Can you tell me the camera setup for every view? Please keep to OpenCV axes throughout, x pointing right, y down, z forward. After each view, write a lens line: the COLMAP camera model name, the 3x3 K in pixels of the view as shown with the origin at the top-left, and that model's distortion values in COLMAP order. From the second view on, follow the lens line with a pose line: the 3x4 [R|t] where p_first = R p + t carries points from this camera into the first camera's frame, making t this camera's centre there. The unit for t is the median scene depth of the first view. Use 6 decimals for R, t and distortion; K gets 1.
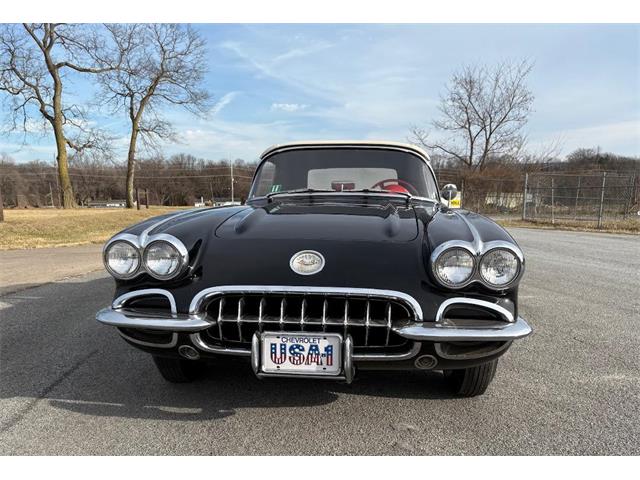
lens RADIAL K [[557.3, 0, 335.4], [0, 557.3, 282.4], [0, 0, 1]] dist [0.045674, -0.065317]
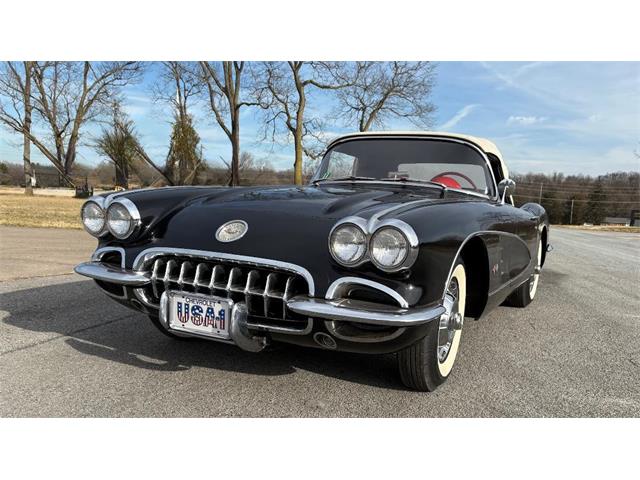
lens RADIAL K [[543.0, 0, 363.8], [0, 543.0, 290.8], [0, 0, 1]] dist [0.031733, -0.003397]
pose [[0.936688, 0.099712, -0.335667, 0.530018], [-0.100175, 0.994841, 0.015982, 0.033185], [0.335529, 0.018655, 0.941845, 0.128158]]
